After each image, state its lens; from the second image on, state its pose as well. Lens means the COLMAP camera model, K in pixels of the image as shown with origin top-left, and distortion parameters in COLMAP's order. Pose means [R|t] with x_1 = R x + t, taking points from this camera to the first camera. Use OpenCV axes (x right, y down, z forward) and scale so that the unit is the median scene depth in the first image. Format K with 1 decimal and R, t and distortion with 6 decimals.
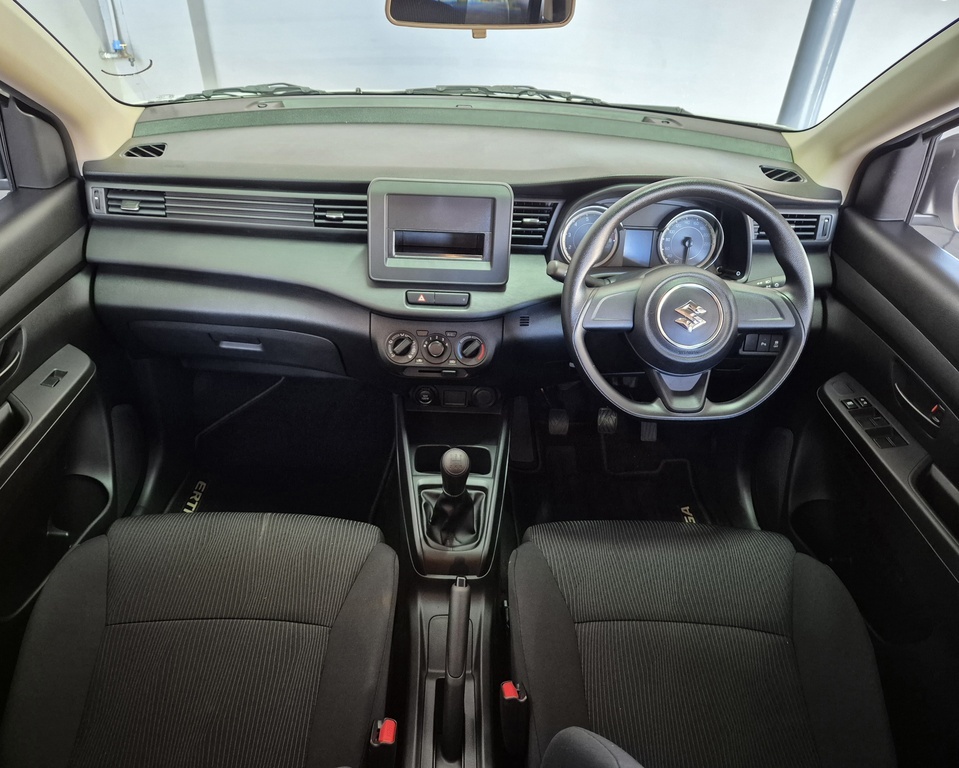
lens RADIAL K [[725.9, 0, 453.0], [0, 725.9, 392.8], [0, 0, 1]] dist [0.070795, -0.075851]
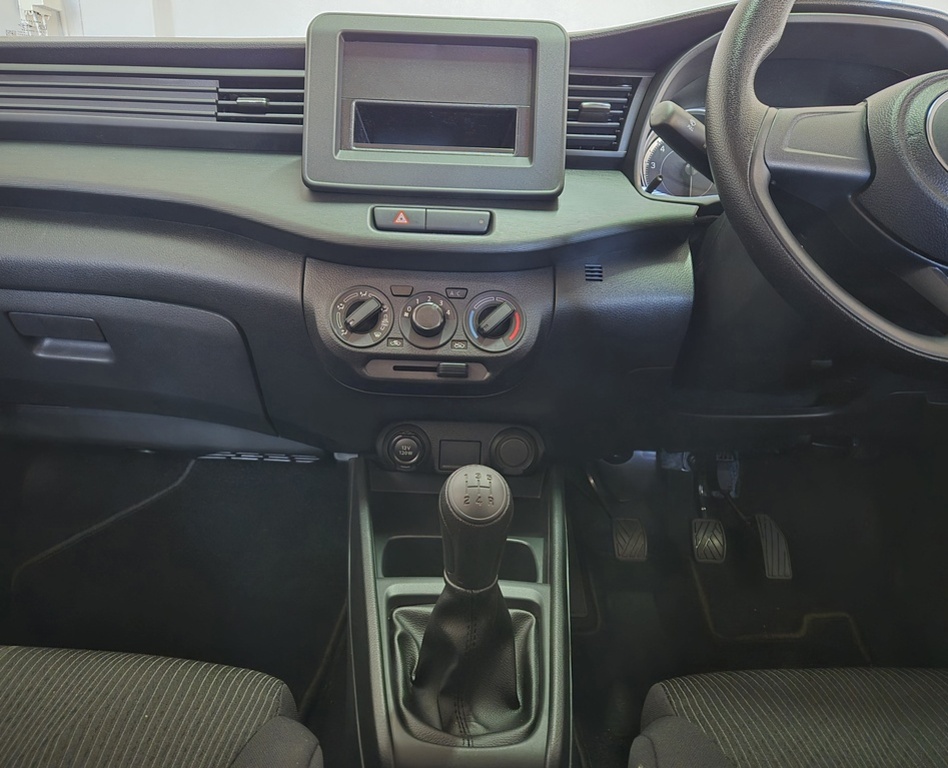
lens RADIAL K [[710.1, 0, 437.9], [0, 710.1, 382.2], [0, 0, 1]] dist [0.048534, -0.036517]
pose [[1.000000, -0.000984, 0.000144, -0.016232], [0.000976, 0.943217, -0.332177, 0.152054], [0.000191, 0.332177, 0.943217, 0.543073]]
